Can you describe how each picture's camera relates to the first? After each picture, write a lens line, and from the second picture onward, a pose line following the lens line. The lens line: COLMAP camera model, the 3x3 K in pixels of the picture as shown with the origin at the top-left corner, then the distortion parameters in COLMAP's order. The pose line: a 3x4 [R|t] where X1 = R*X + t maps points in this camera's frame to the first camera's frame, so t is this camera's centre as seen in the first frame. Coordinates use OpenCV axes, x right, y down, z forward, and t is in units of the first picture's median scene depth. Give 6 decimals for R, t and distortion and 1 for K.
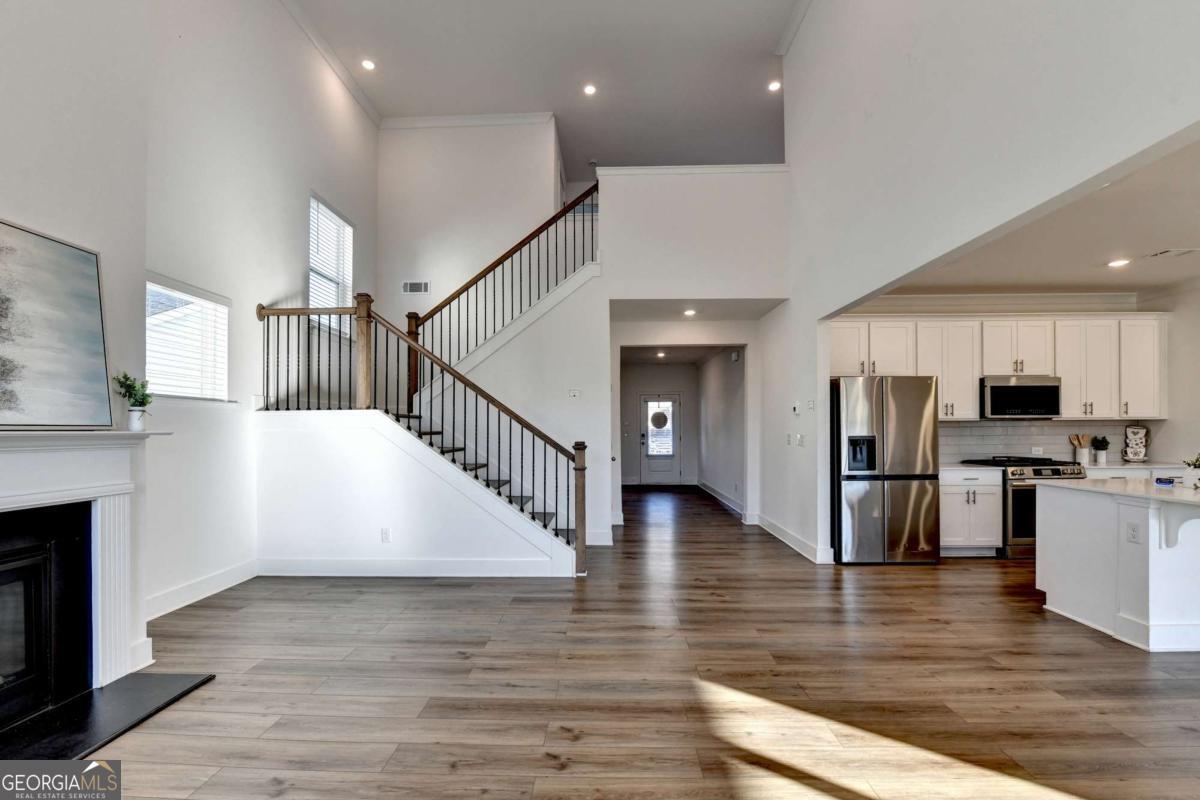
lens RADIAL K [[504.4, 0, 588.7], [0, 504.4, 431.2], [0, 0, 1]] dist [-0.011152, -0.003287]
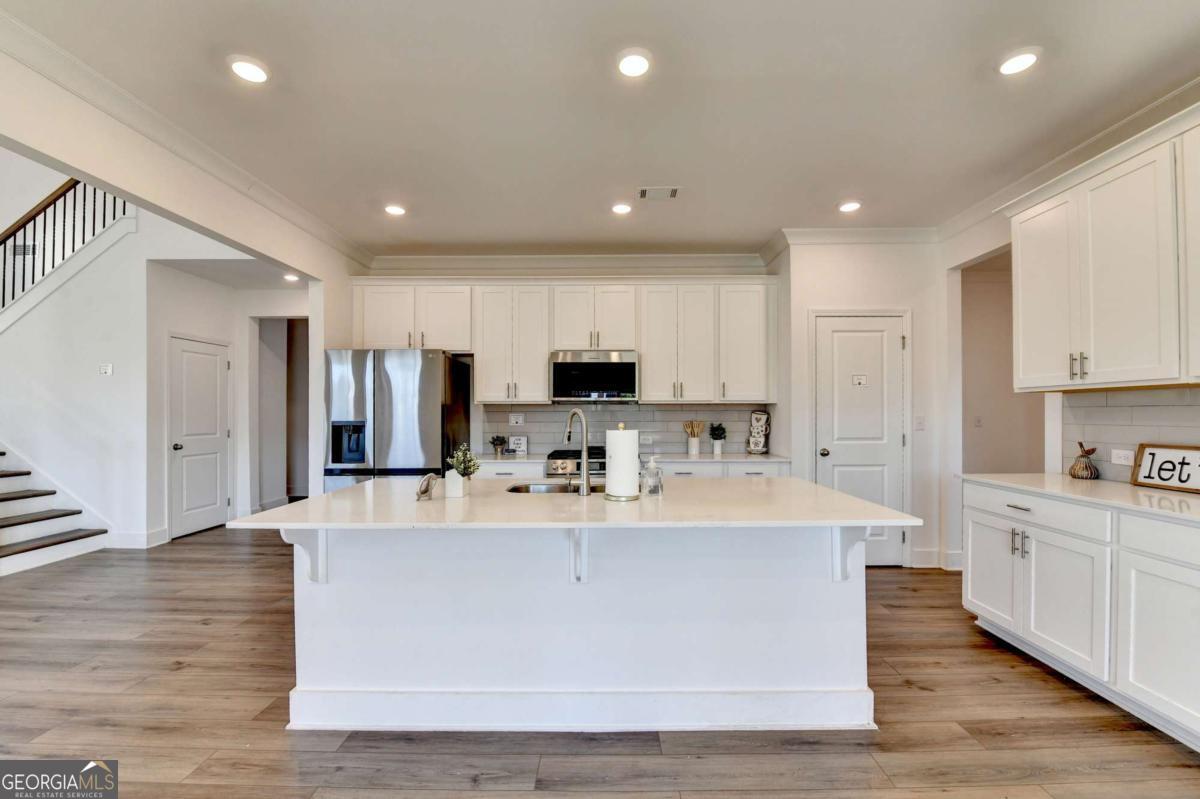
lens RADIAL K [[504.4, 0, 610.6], [0, 504.4, 402.8], [0, 0, 1]] dist [-0.011152, -0.003287]
pose [[0.999920, 0.005070, 0.011601, 0.880034], [-0.004758, 0.999630, -0.026798, -0.000666], [-0.011733, 0.026740, 0.999574, 0.151600]]
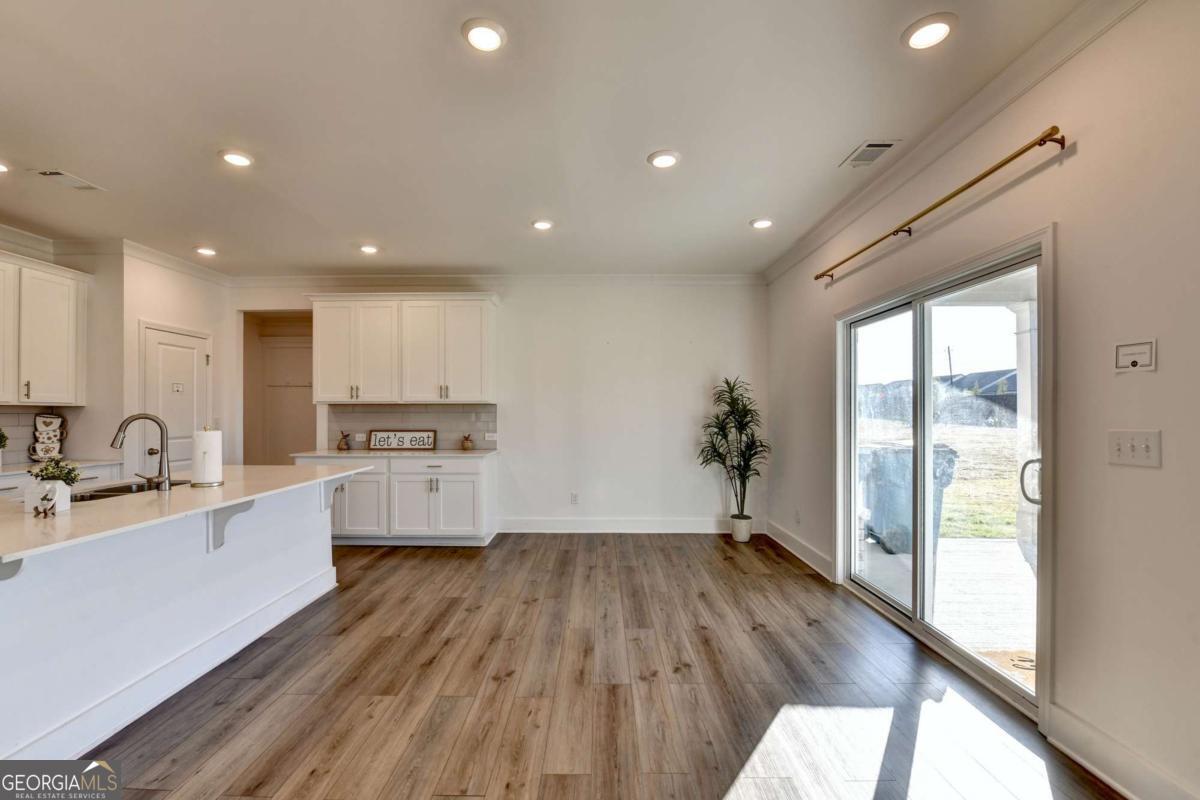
lens RADIAL K [[504.4, 0, 591.7], [0, 504.4, 412.0], [0, 0, 1]] dist [-0.011152, -0.003287]
pose [[-0.004702, 0.008398, 0.999954, 0.354602], [0.006172, 0.999946, -0.008369, -0.002600], [-0.999970, 0.006133, -0.004754, 0.175297]]
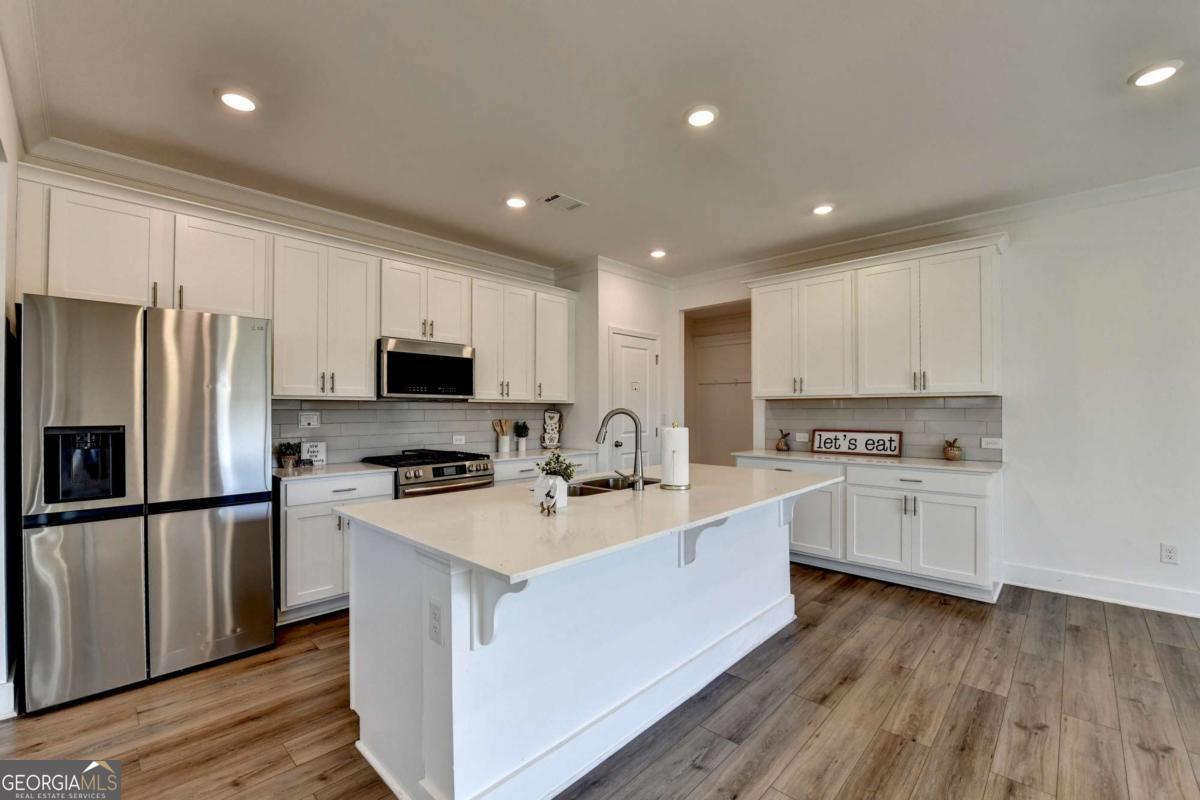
lens RADIAL K [[504.4, 0, 590.3], [0, 504.4, 402.9], [0, 0, 1]] dist [-0.011152, -0.003287]
pose [[0.682932, 0.018619, 0.730244, 0.479331], [-0.000709, 0.999692, -0.024826, -0.000733], [-0.730481, 0.016437, 0.682735, 0.309915]]
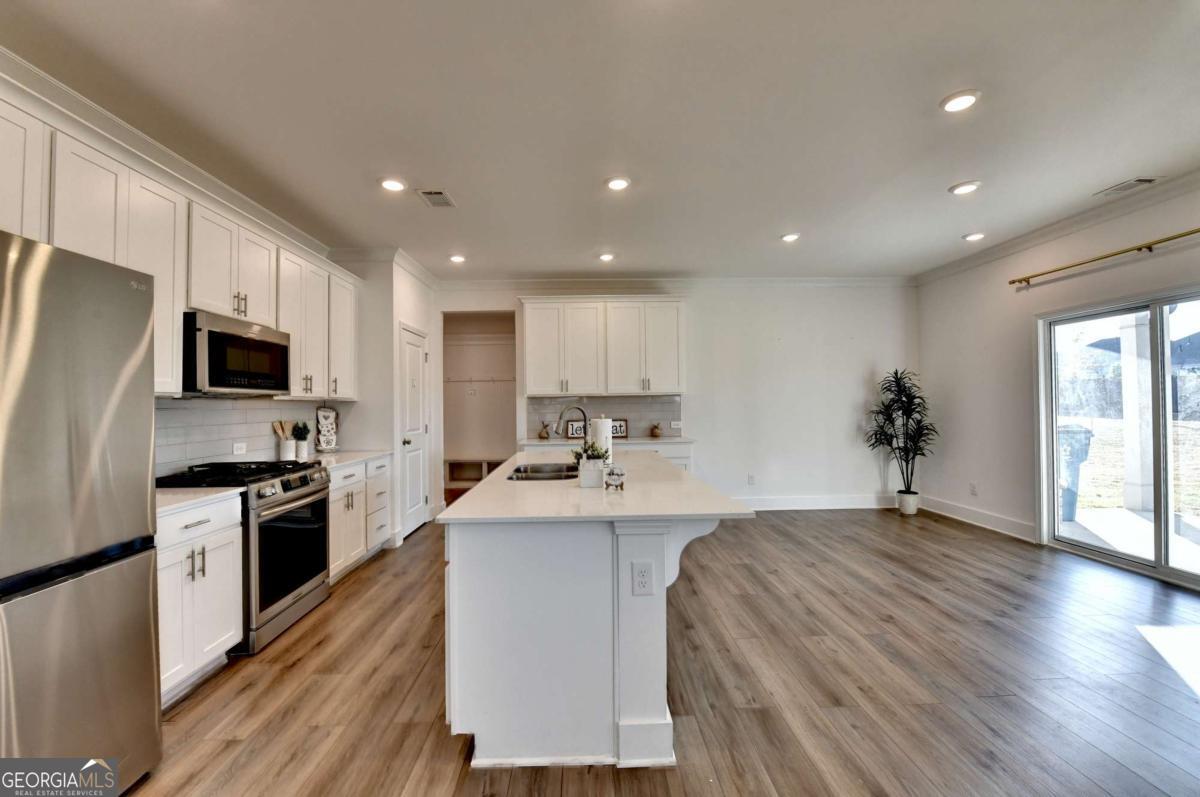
lens RADIAL K [[492.4, 0, 590.2], [0, 492.4, 394.4], [0, 0, 1]] dist [-0.011036, 0.000054]
pose [[-0.043211, 0.028488, 0.998660, 0.284075], [0.018916, 0.999438, -0.027692, -0.002982], [-0.998887, 0.017694, -0.043726, 0.624513]]
